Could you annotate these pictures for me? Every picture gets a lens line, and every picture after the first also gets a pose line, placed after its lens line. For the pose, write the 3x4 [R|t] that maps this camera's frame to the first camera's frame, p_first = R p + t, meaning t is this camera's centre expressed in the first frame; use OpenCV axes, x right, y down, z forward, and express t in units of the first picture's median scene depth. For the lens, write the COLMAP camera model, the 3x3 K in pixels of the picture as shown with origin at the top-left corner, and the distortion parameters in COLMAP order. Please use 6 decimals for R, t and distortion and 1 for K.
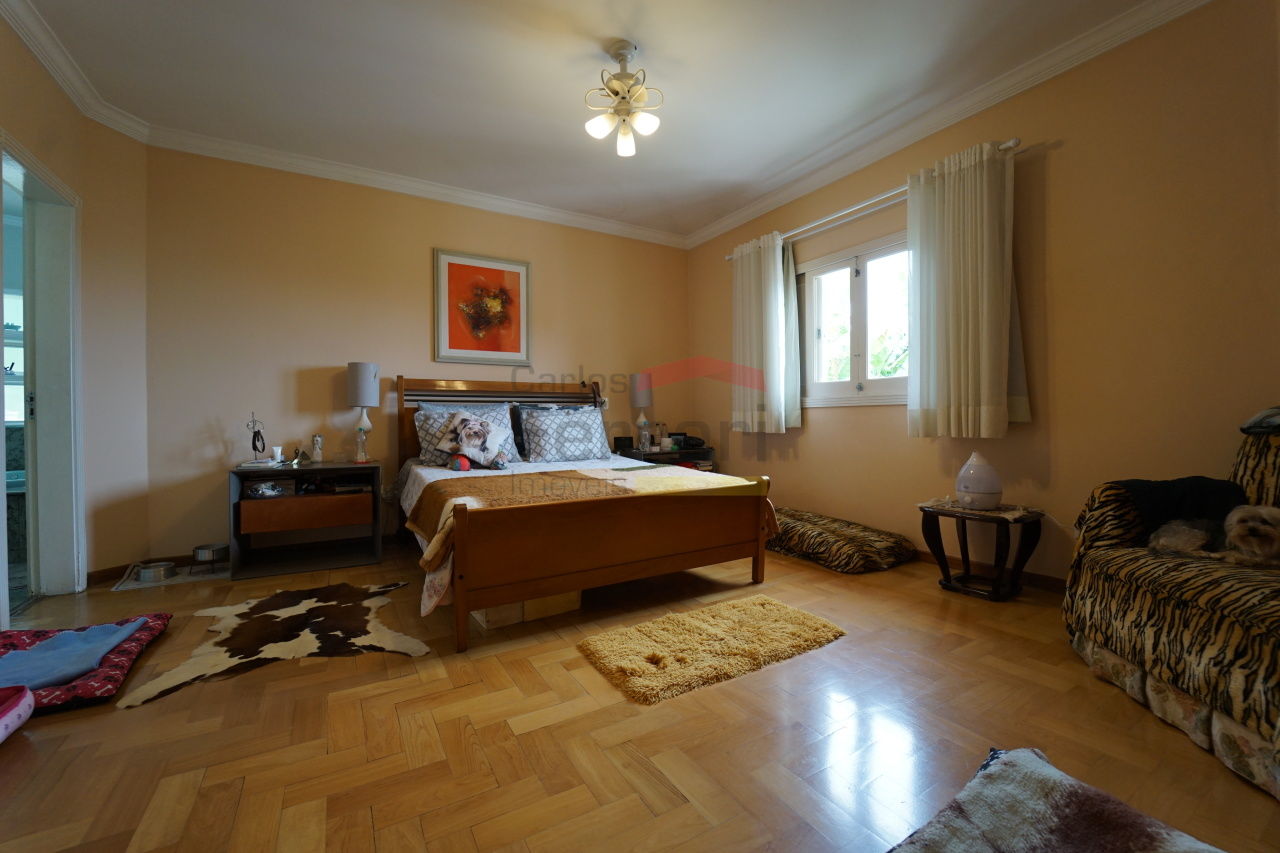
lens RADIAL K [[520.6, 0, 638.7], [0, 520.6, 425.2], [0, 0, 1]] dist [-0.012776, 0.000024]
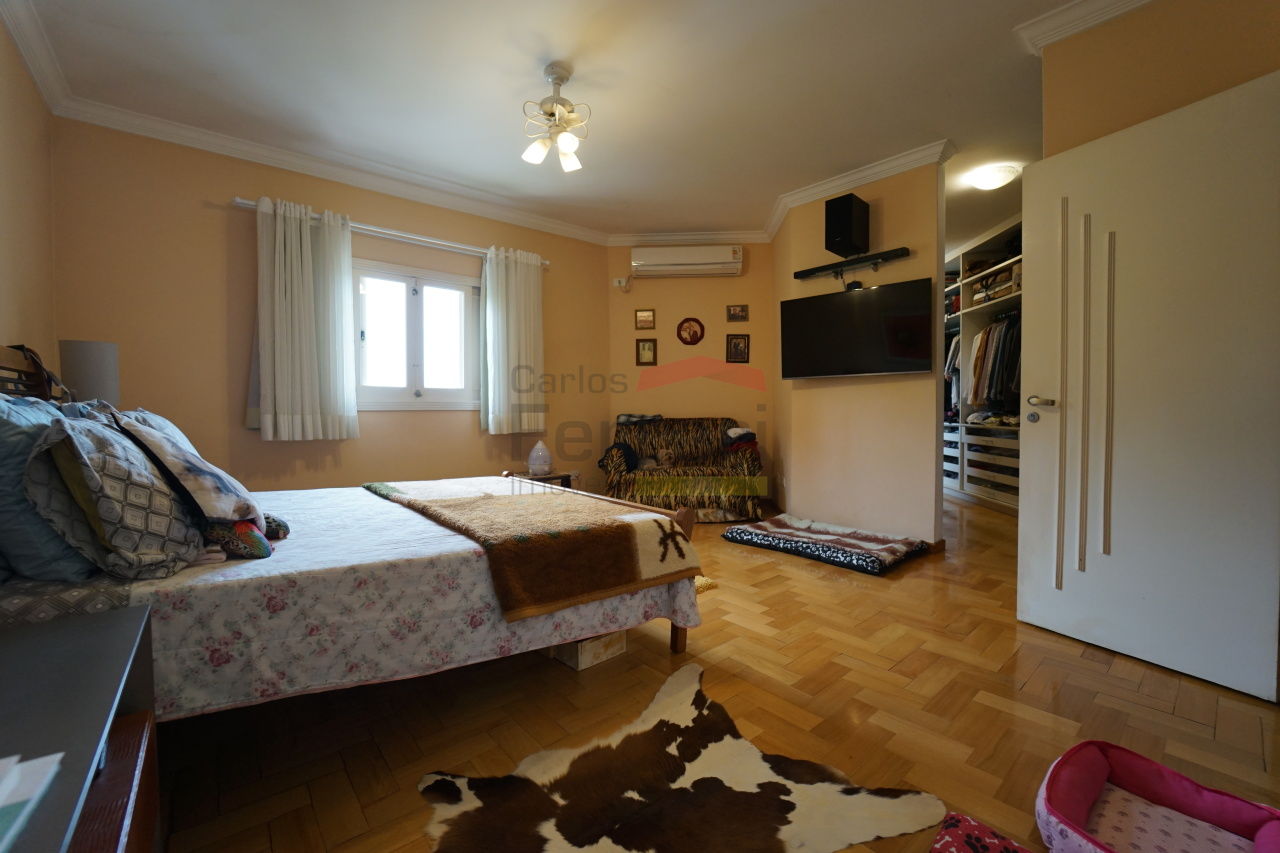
lens RADIAL K [[520.6, 0, 643.8], [0, 520.6, 423.9], [0, 0, 1]] dist [-0.012776, 0.000024]
pose [[-0.185511, -0.015002, 0.982528, -1.253796], [0.017225, 0.999680, 0.018517, -0.032843], [-0.982491, 0.020360, -0.185193, 1.174978]]
